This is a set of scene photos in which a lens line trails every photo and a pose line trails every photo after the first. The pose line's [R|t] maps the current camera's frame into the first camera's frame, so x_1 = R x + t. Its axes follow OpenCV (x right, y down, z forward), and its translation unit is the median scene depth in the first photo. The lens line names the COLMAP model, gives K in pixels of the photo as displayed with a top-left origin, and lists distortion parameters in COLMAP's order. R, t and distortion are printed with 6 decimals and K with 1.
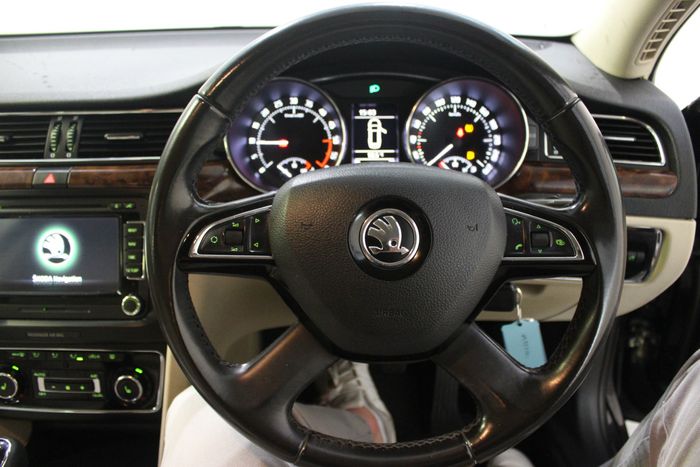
lens RADIAL K [[583.8, 0, 351.7], [0, 583.8, 238.3], [0, 0, 1]] dist [-0.085264, 0.054416]
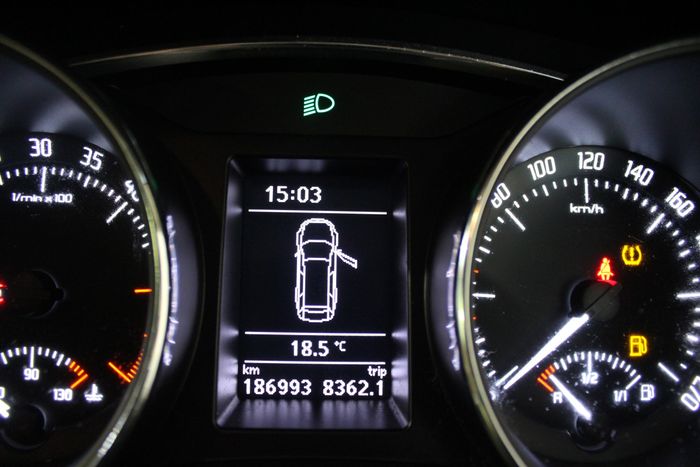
lens RADIAL K [[583.8, 0, 350.7], [0, 583.8, 231.7], [0, 0, 1]] dist [-0.085264, 0.054416]
pose [[0.993631, 0.022961, 0.110318, 0.024047], [-0.005070, 0.987138, -0.159792, -0.153055], [-0.112568, 0.158215, 0.980967, 0.719312]]
